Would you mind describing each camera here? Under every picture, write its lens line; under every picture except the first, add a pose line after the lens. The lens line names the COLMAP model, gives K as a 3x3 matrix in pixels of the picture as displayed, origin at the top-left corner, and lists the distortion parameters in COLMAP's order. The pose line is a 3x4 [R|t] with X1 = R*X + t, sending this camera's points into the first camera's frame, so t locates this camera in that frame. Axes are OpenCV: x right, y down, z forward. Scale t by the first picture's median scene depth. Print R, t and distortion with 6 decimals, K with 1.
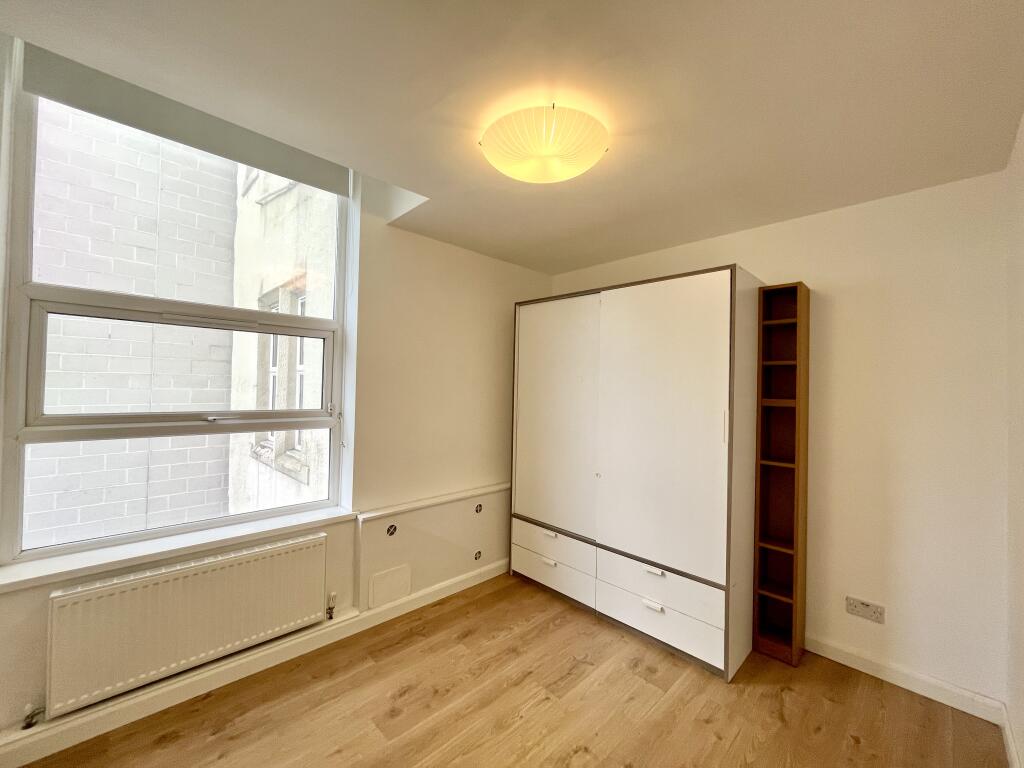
lens RADIAL K [[410.5, 0, 512.0], [0, 410.5, 384.0], [0, 0, 1]] dist [-0.000964, -0.000079]
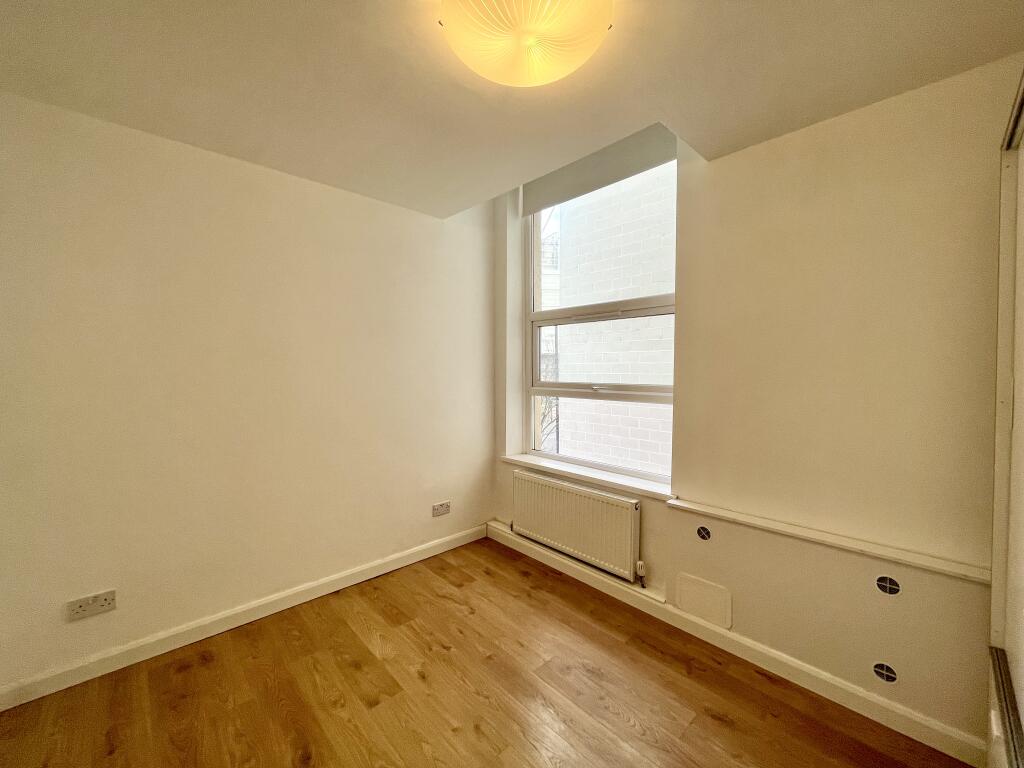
lens RADIAL K [[410.5, 0, 512.0], [0, 410.5, 384.0], [0, 0, 1]] dist [-0.000964, -0.000079]
pose [[-0.016435, 0.013407, -0.999775, 0.606462], [0.005927, 0.999894, 0.013312, 0.049642], [0.999847, -0.005707, -0.016513, 0.718684]]
